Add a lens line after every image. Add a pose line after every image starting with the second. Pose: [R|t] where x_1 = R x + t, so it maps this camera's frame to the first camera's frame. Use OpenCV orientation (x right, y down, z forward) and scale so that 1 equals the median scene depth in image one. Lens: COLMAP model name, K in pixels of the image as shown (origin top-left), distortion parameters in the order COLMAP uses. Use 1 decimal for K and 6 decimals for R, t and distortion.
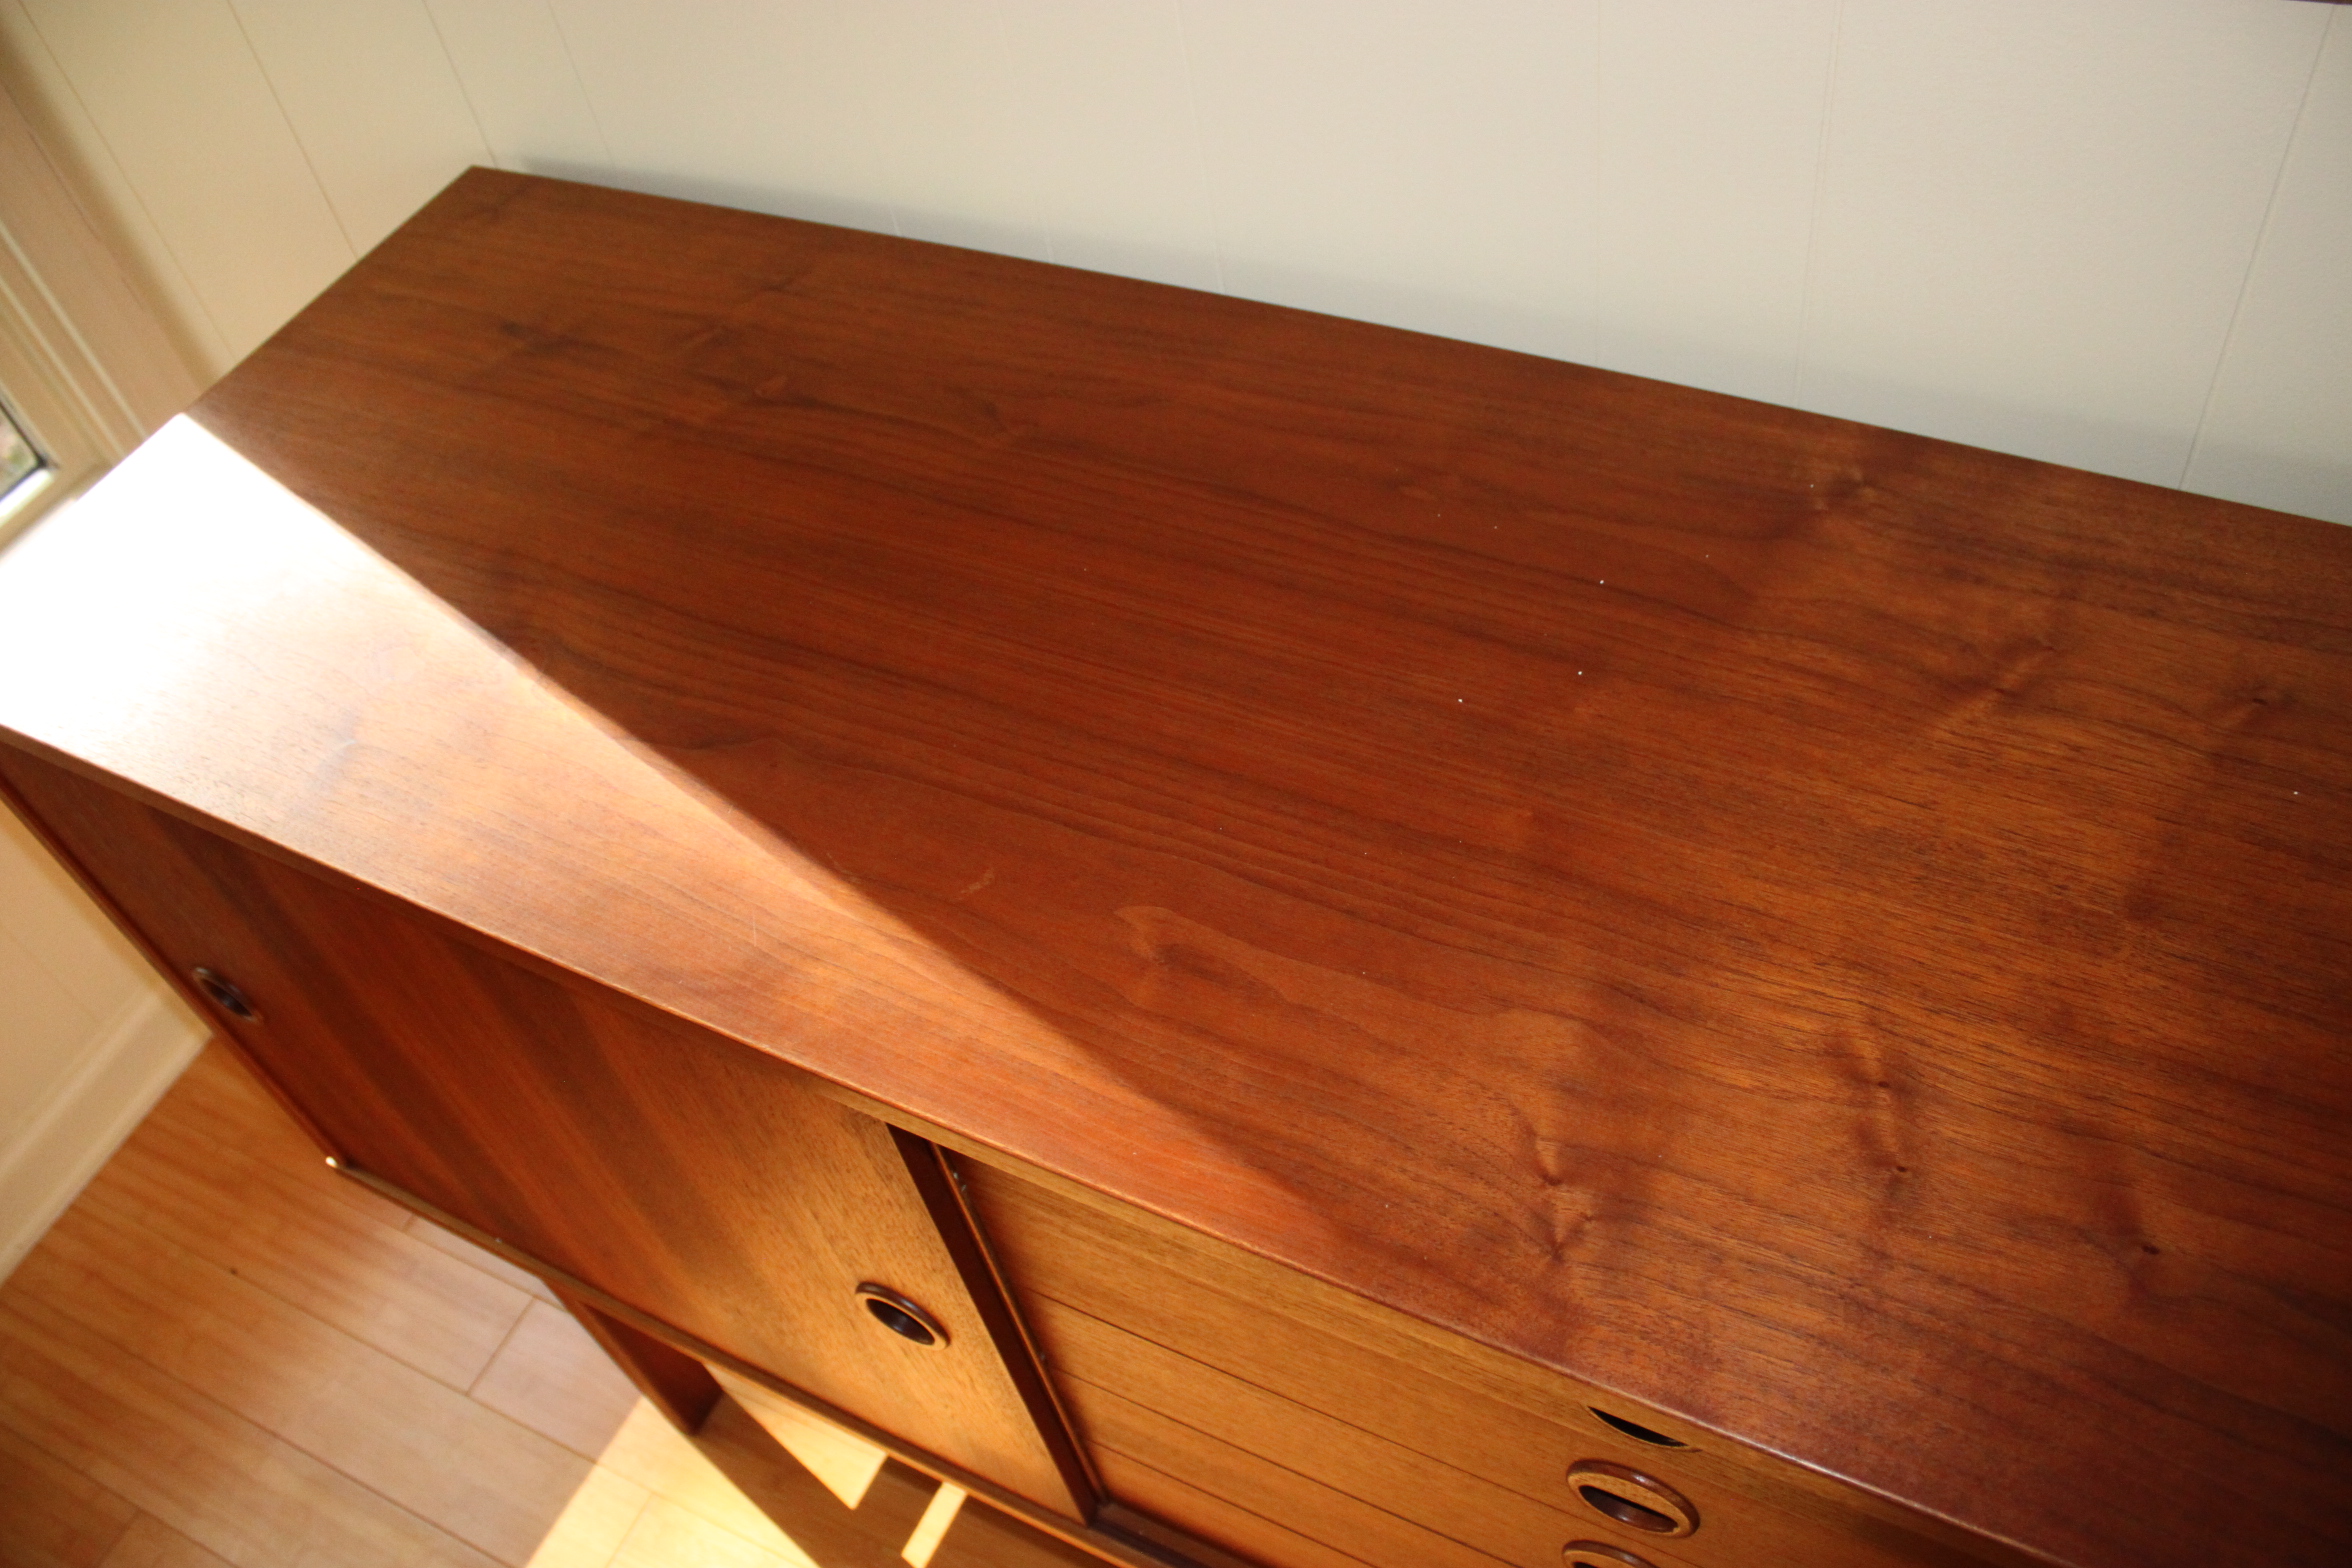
lens RADIAL K [[1973.4, 0, 1176.0], [0, 1973.4, 784.0], [0, 0, 1]] dist [-0.167696, 0.159630]
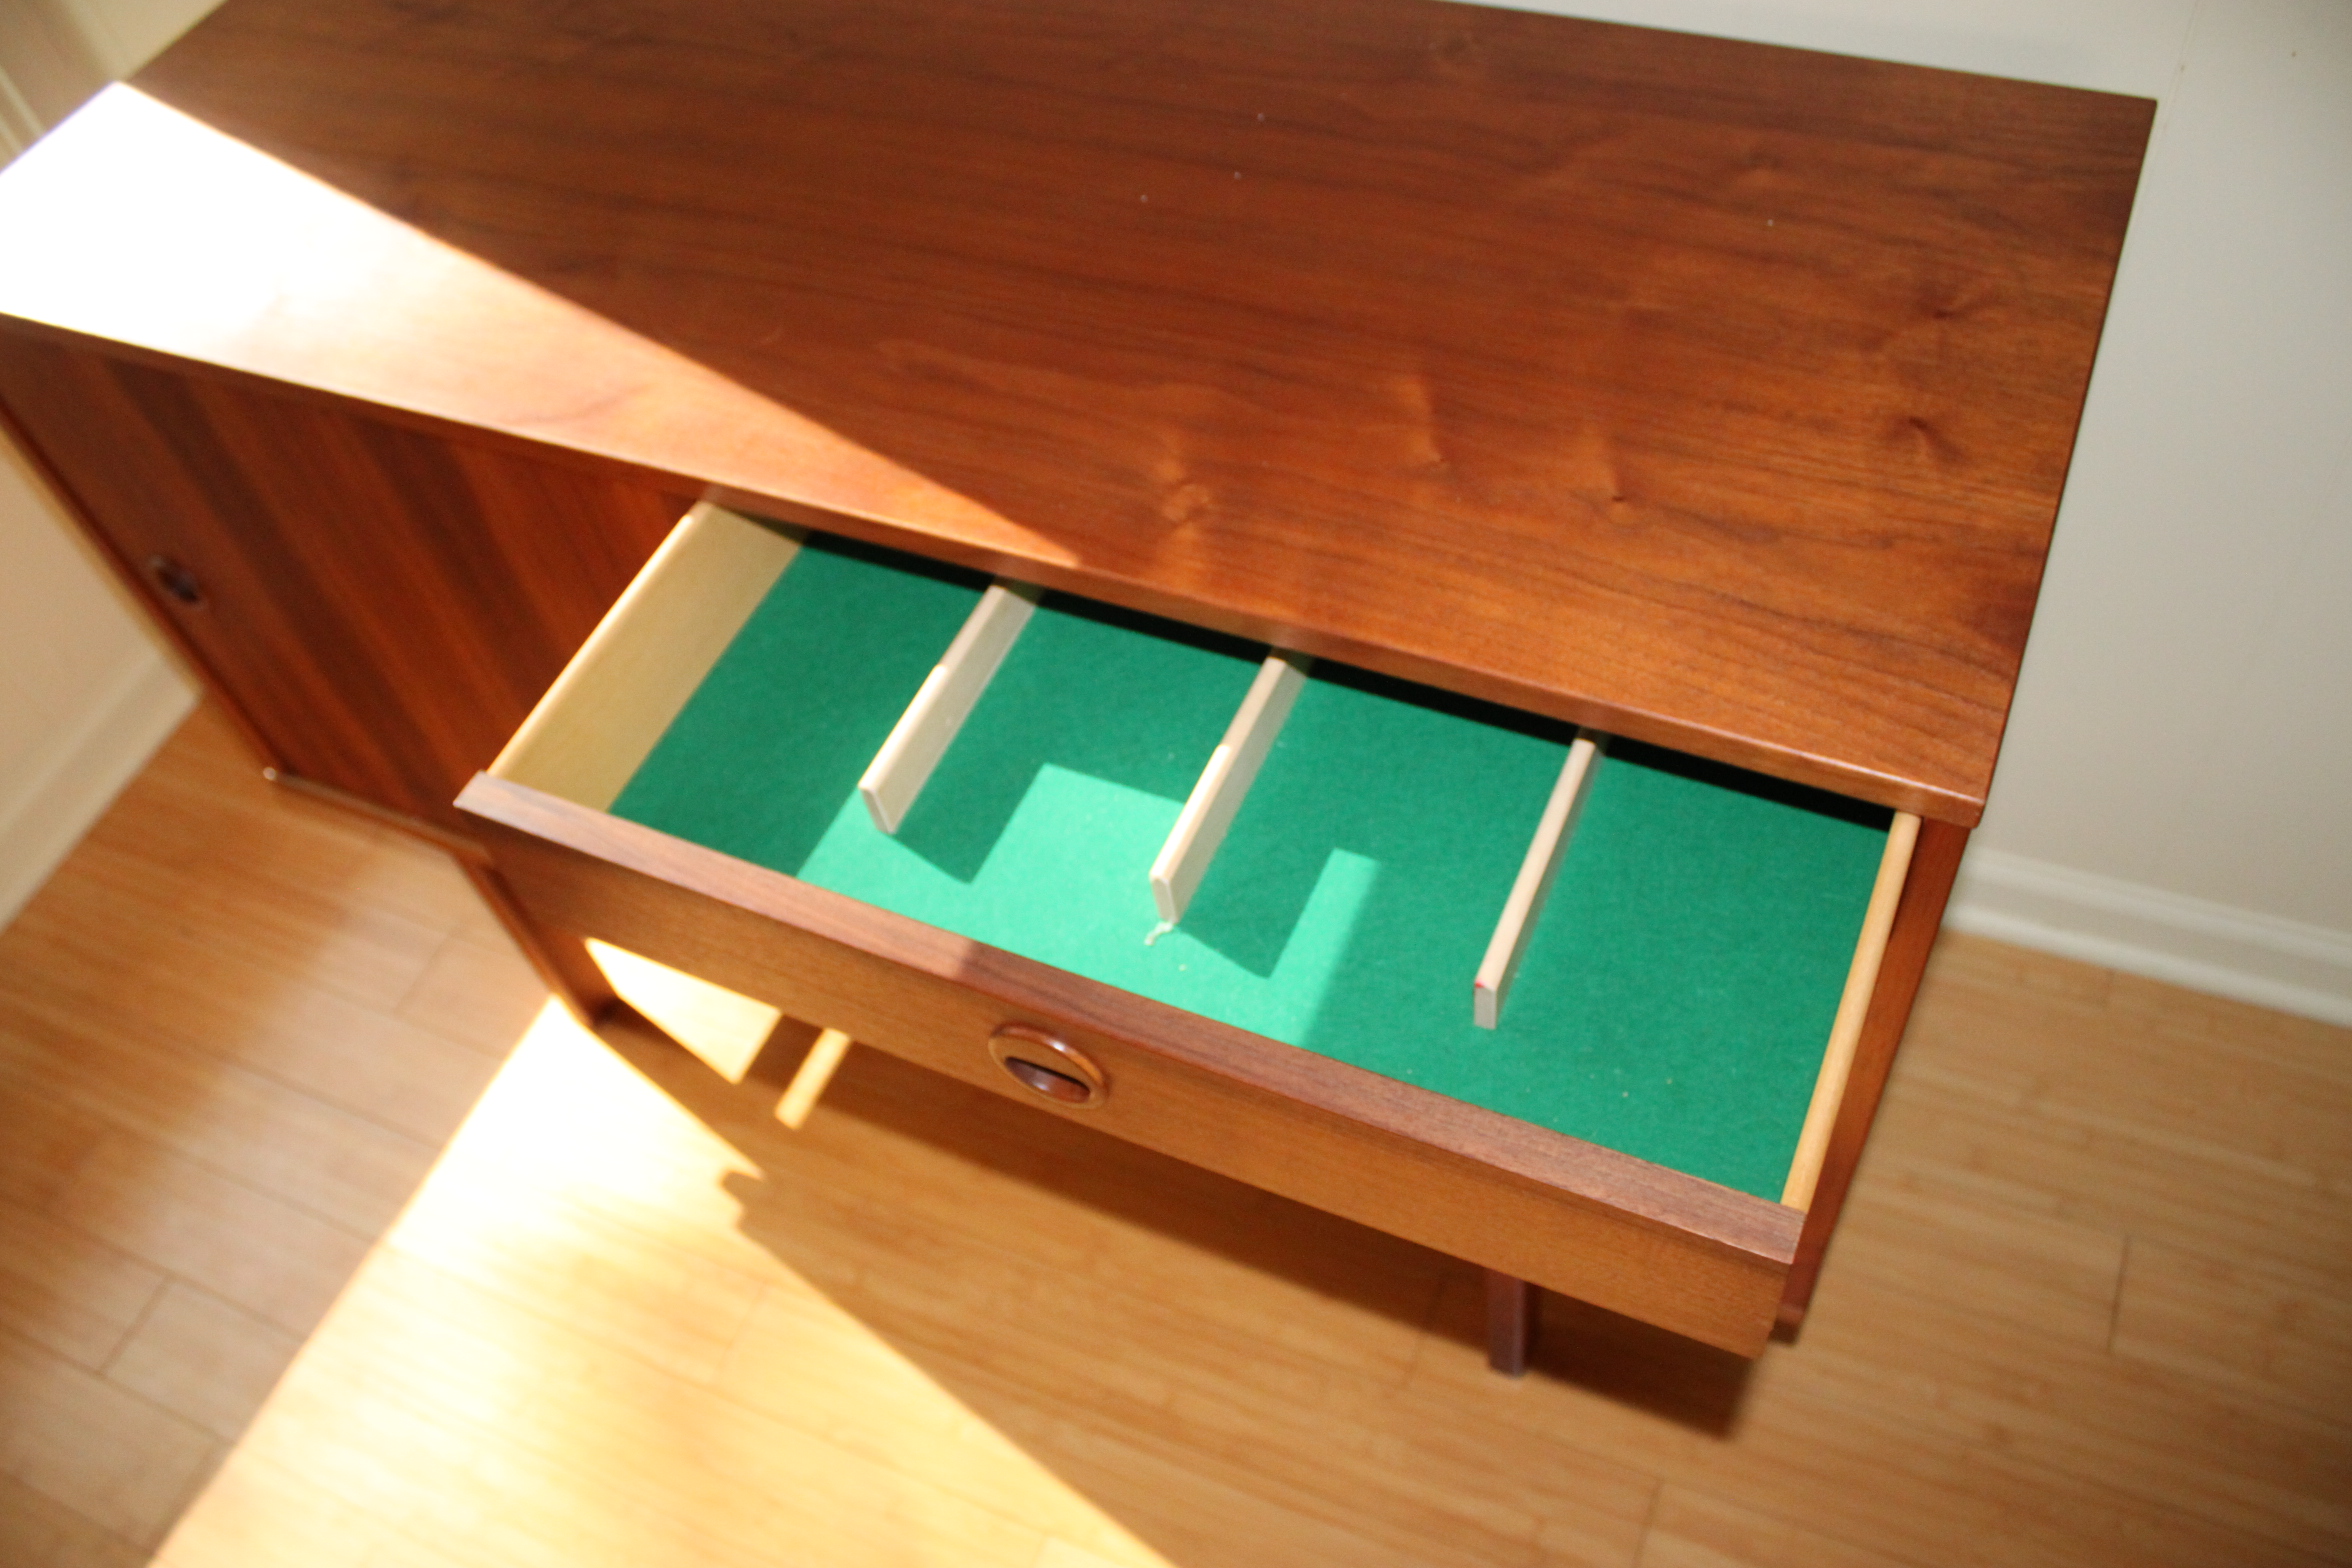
lens RADIAL K [[1973.4, 0, 1176.0], [0, 1973.4, 784.0], [0, 0, 1]] dist [-0.167696, 0.159630]
pose [[0.998965, -0.031658, 0.032670, 0.098577], [0.030325, 0.998718, 0.040527, 0.256330], [-0.033912, -0.039494, 0.998644, -0.256863]]
